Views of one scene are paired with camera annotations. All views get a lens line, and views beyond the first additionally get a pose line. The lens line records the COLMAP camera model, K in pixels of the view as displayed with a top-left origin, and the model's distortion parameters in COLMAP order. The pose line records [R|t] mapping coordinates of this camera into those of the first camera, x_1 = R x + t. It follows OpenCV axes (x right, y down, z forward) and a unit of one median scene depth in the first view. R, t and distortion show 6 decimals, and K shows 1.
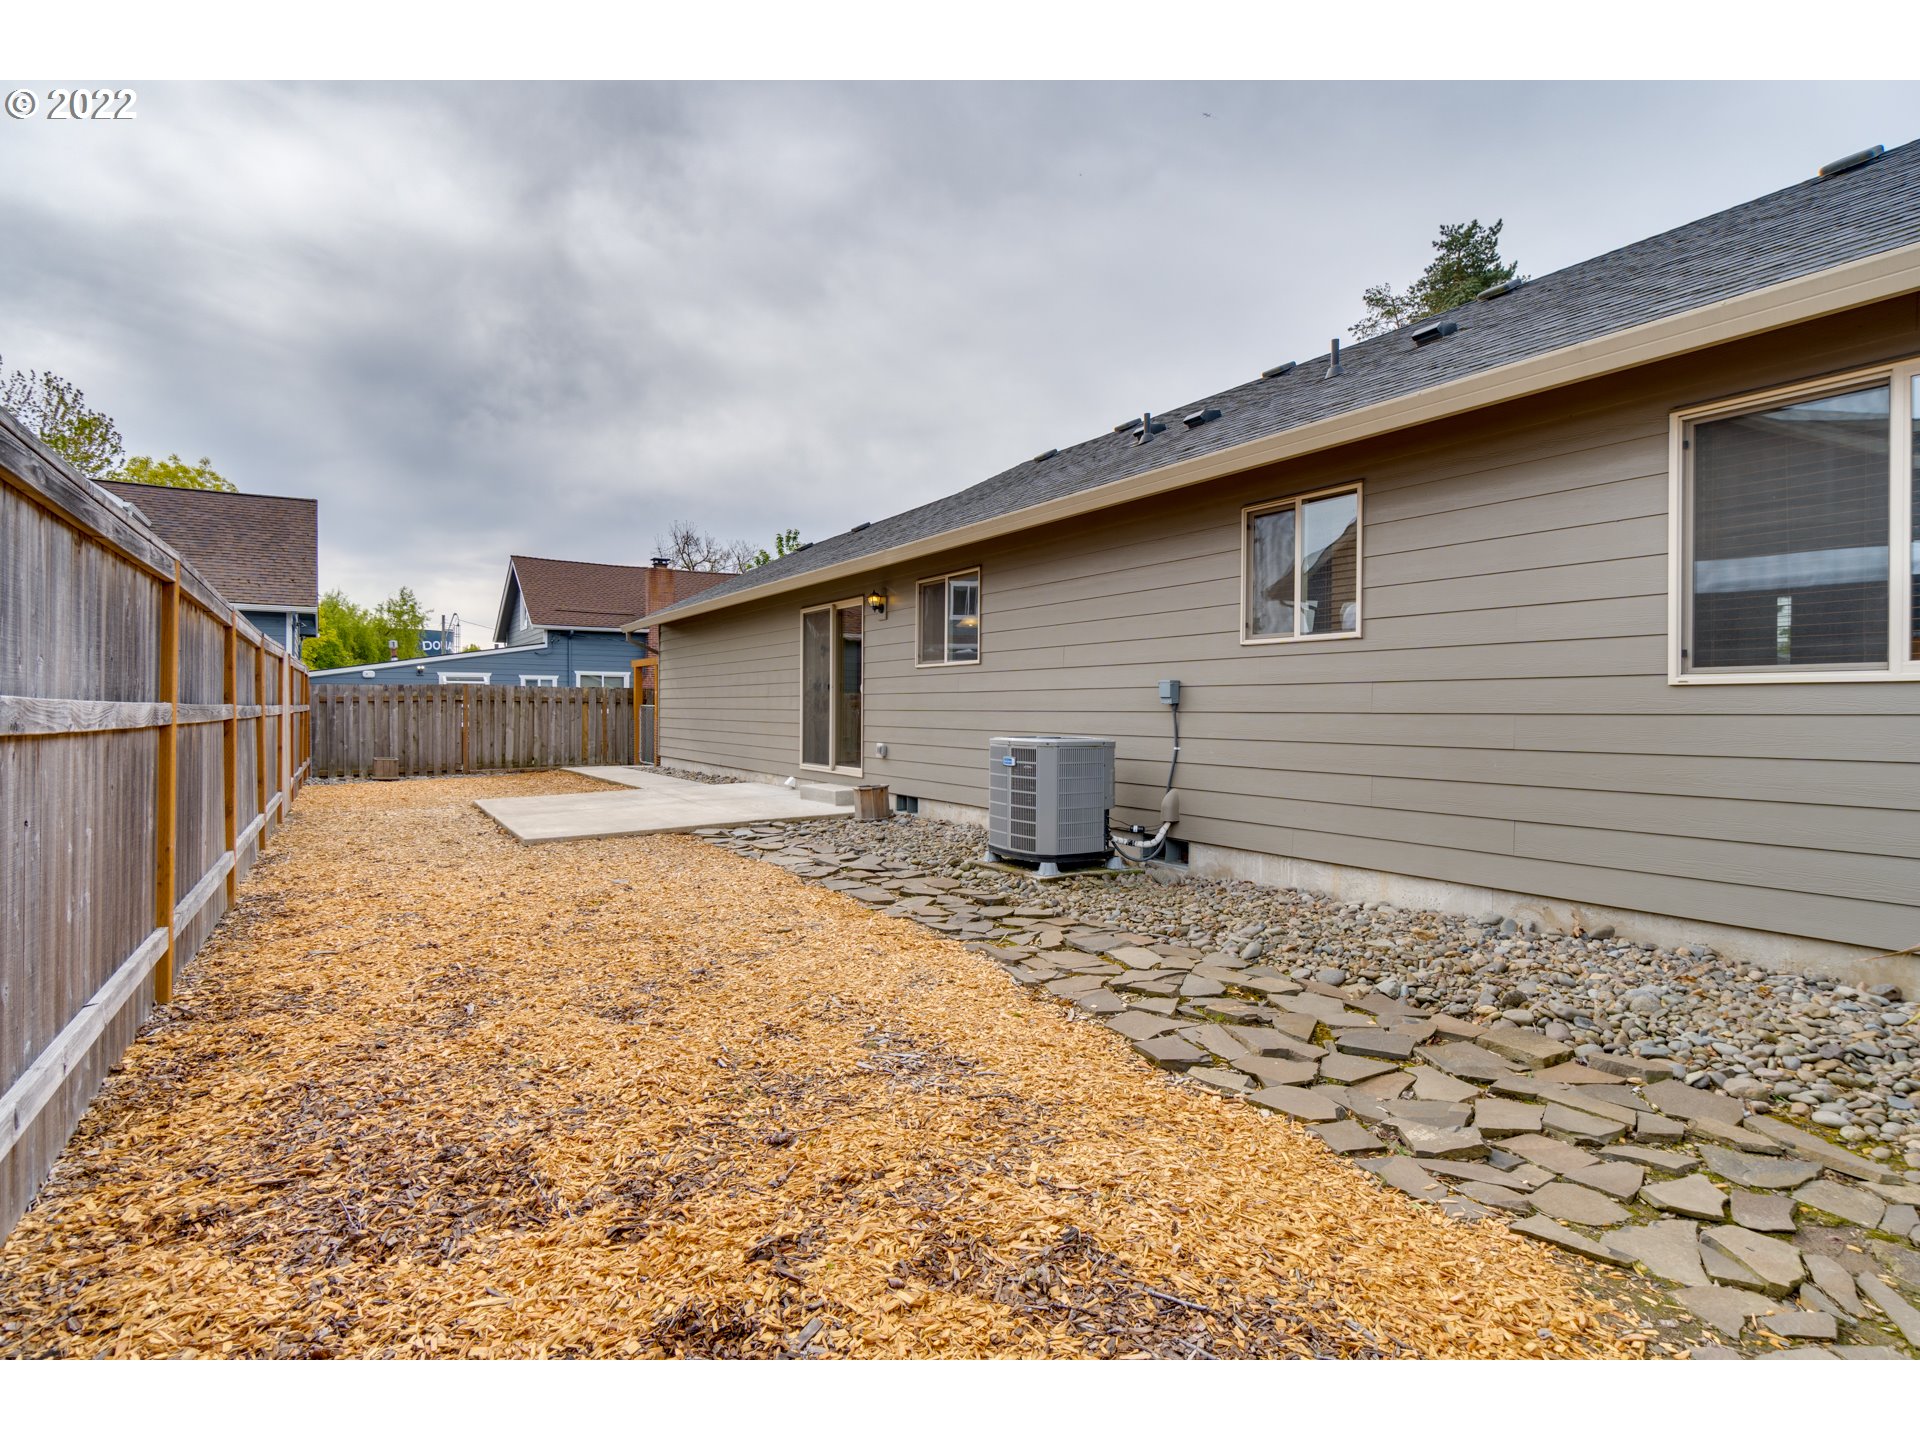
lens RADIAL K [[988.3, 0, 957.9], [0, 988.3, 712.6], [0, 0, 1]] dist [-0.006102, 0.002218]
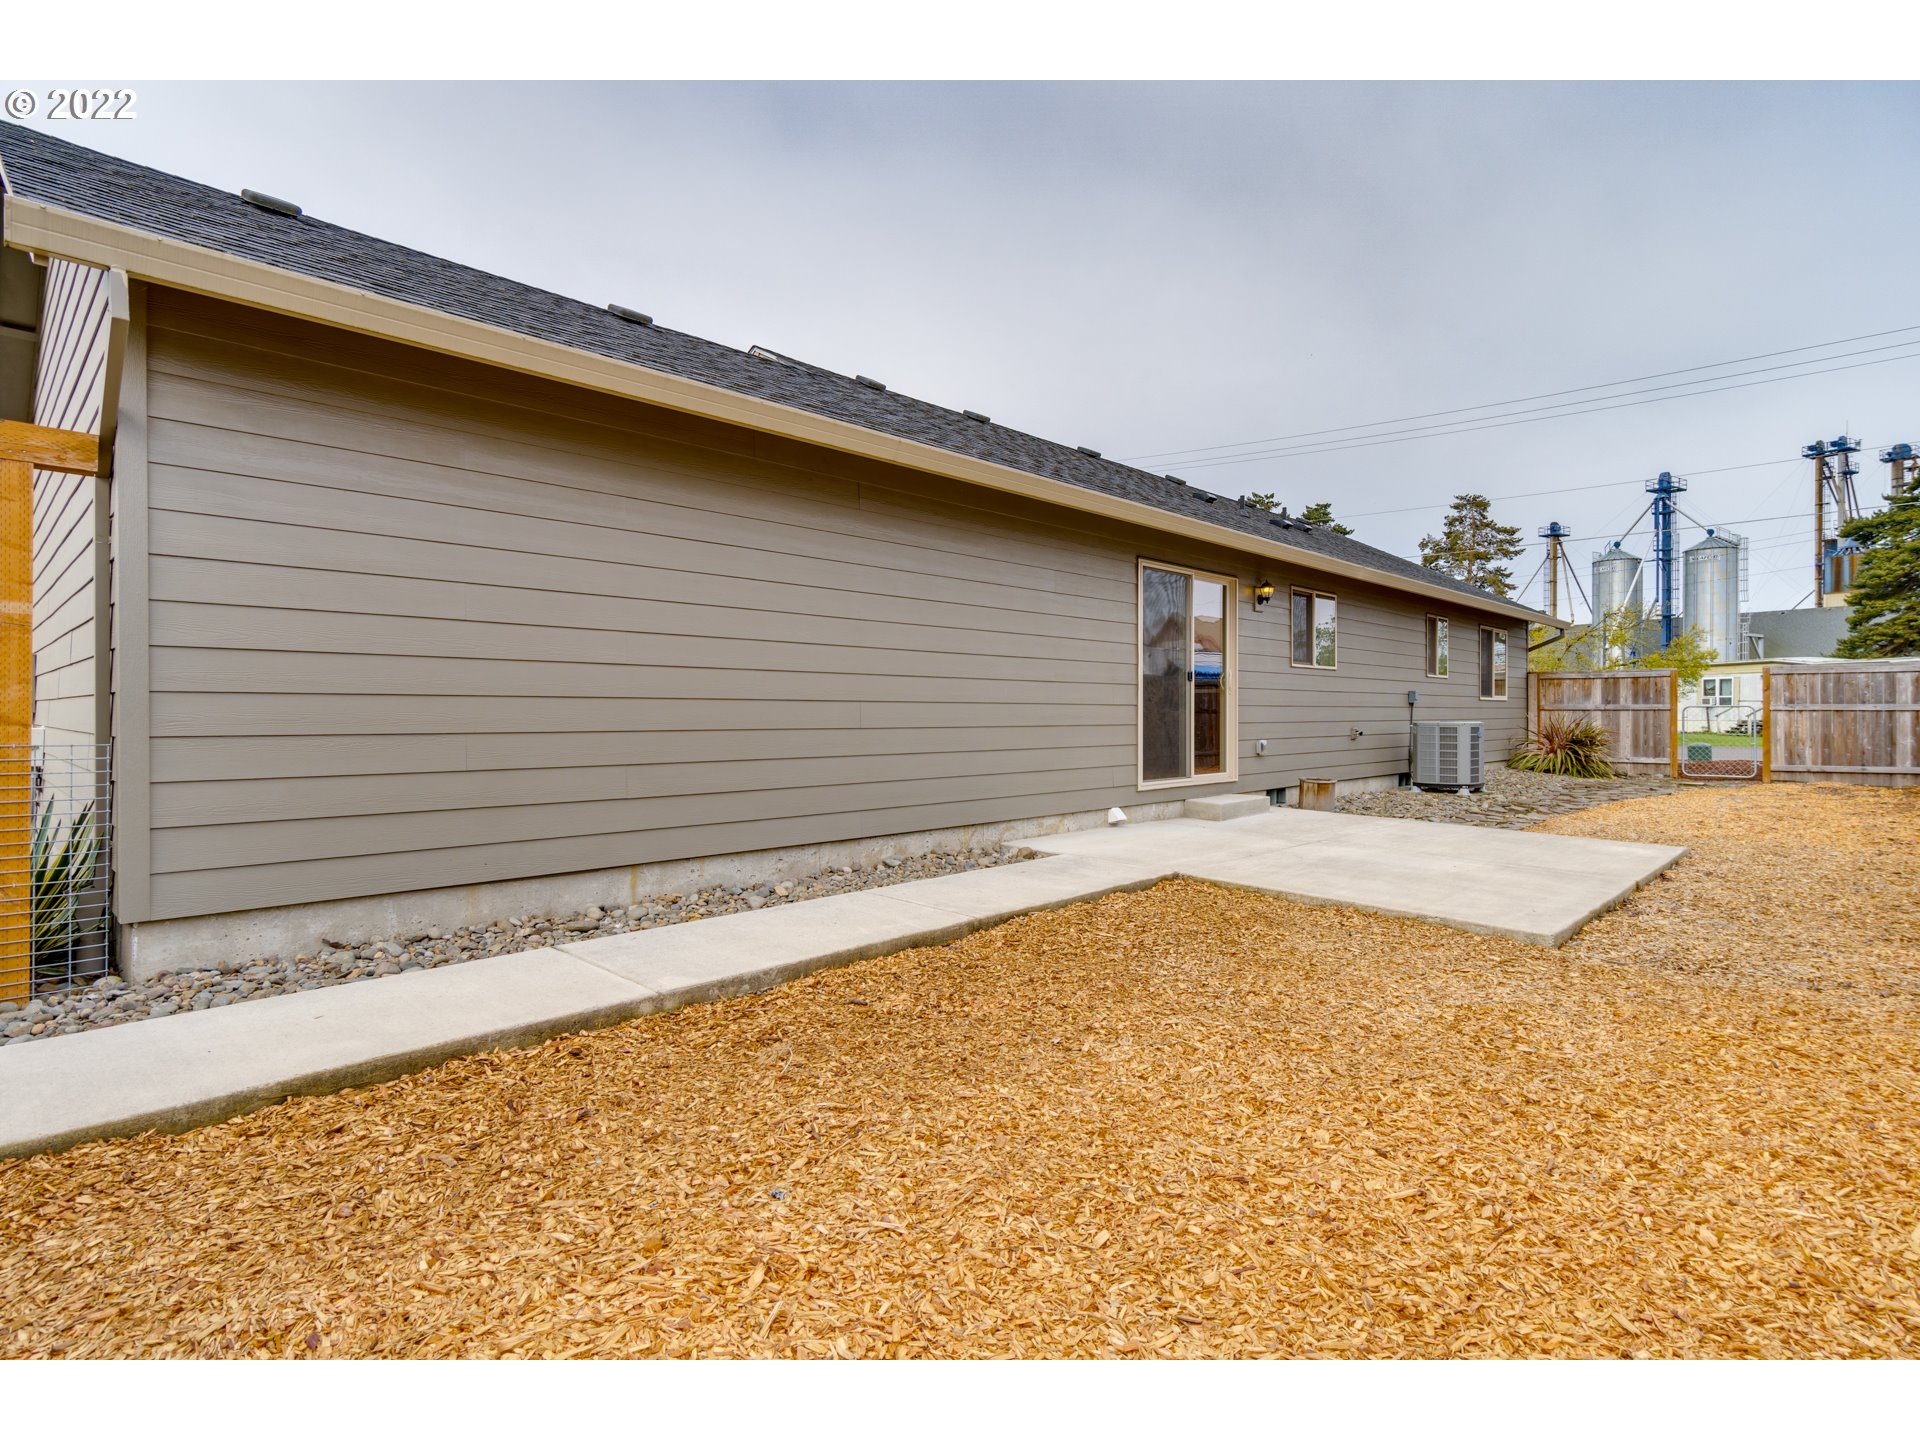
lens RADIAL K [[988.3, 0, 940.7], [0, 988.3, 711.0], [0, 0, 1]] dist [-0.006102, 0.002218]
pose [[-0.248580, -0.004757, 0.968600, -0.557067], [0.003129, 0.999979, 0.005714, -0.002412], [-0.968606, 0.004451, -0.248560, 0.910026]]
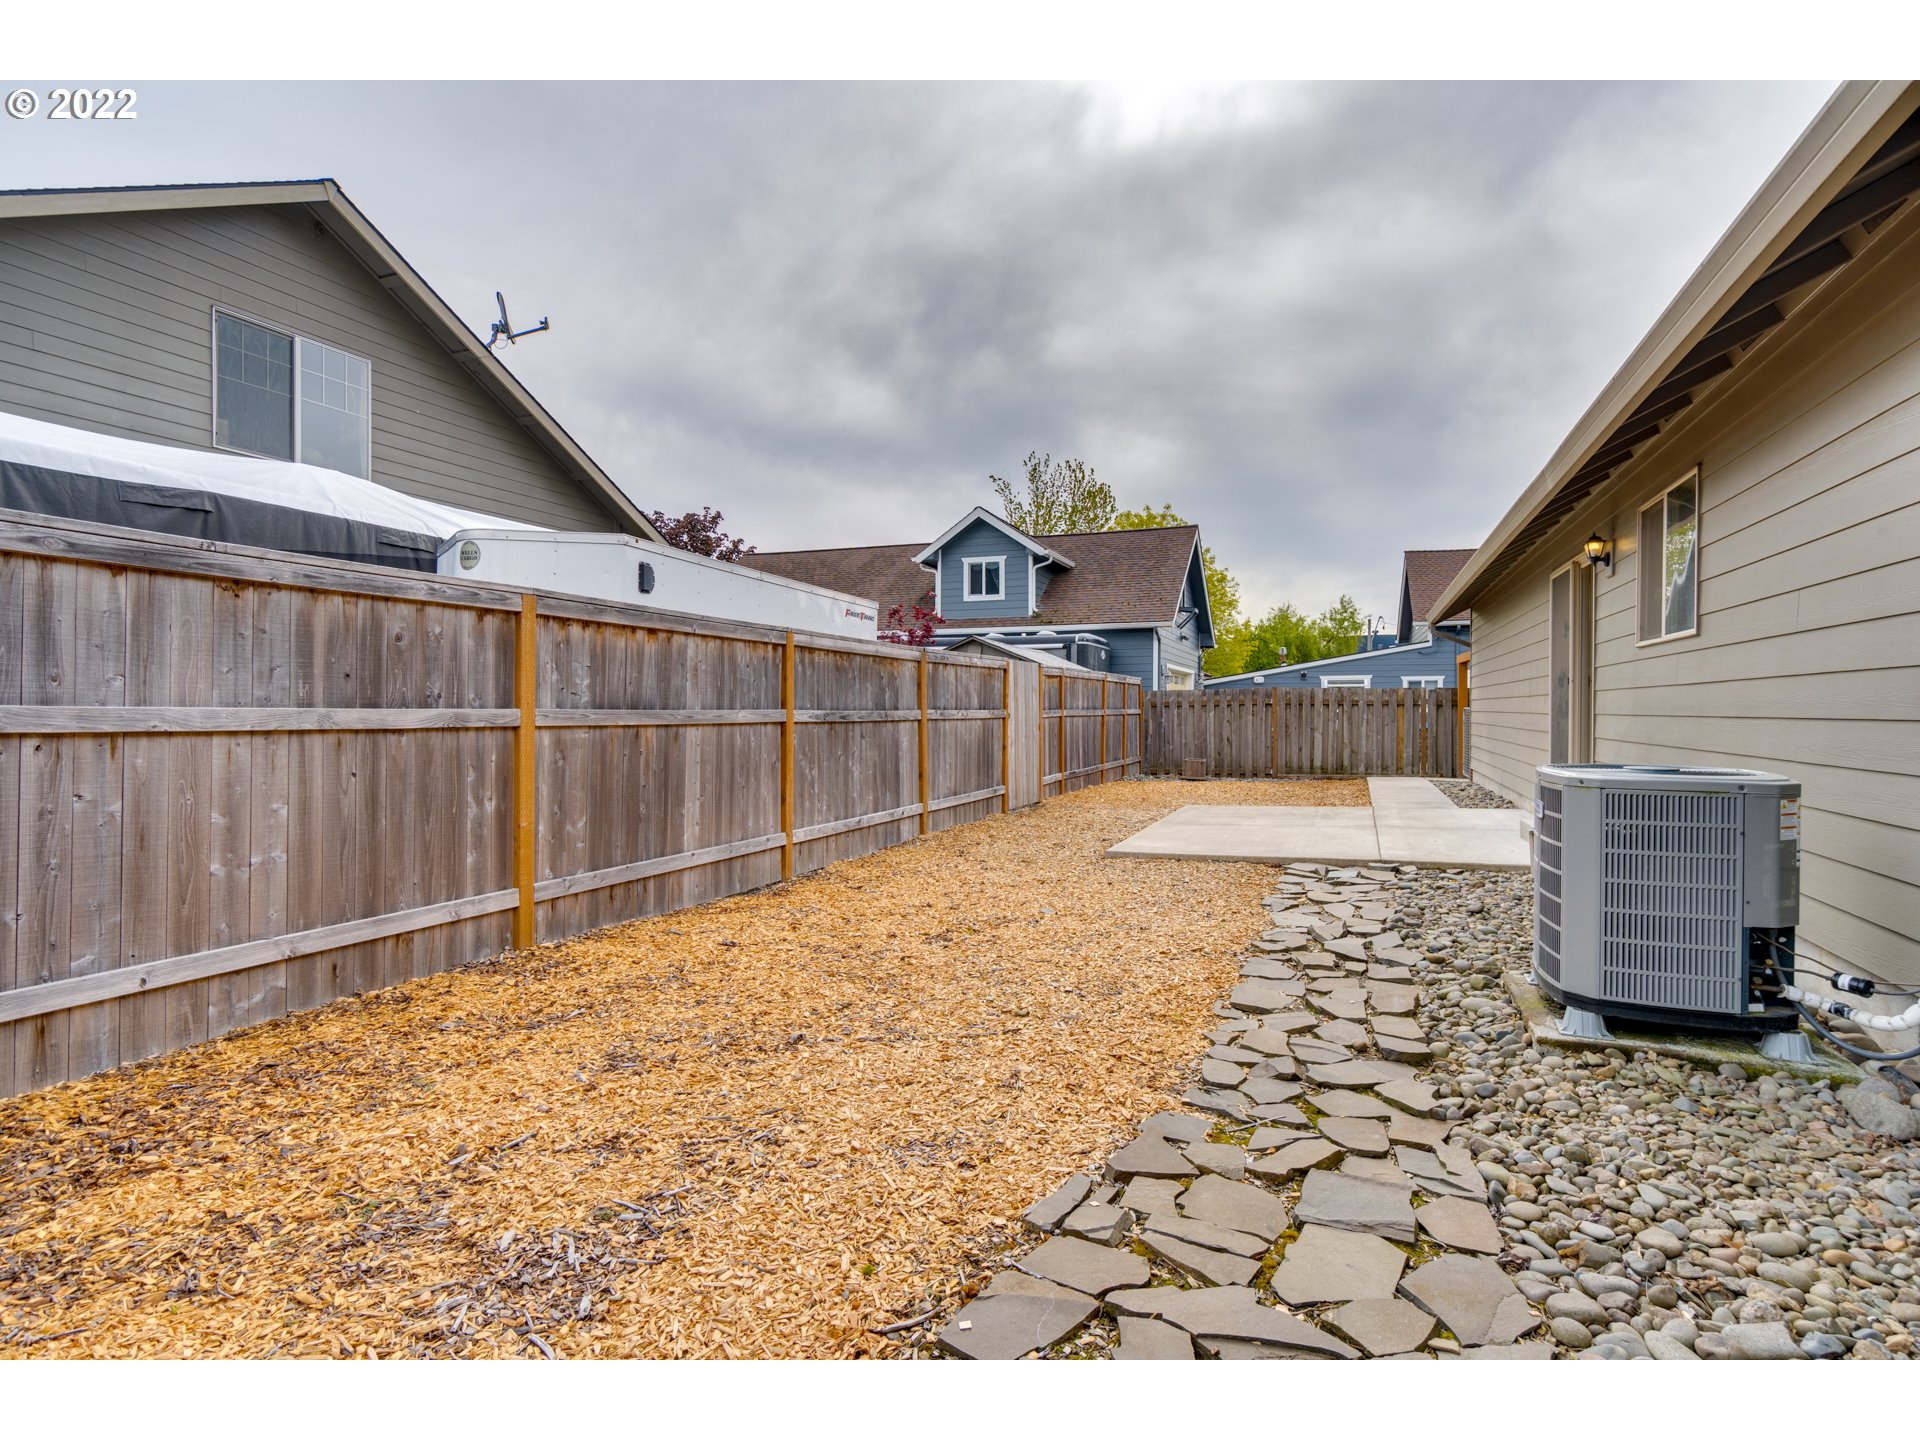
lens RADIAL K [[988.3, 0, 954.7], [0, 988.3, 713.1], [0, 0, 1]] dist [-0.006102, 0.002218]
pose [[0.588153, 0.000327, -0.808749, 0.113858], [-0.002511, 0.999996, -0.001422, -0.000846], [0.808746, 0.002867, 0.588152, 0.154531]]
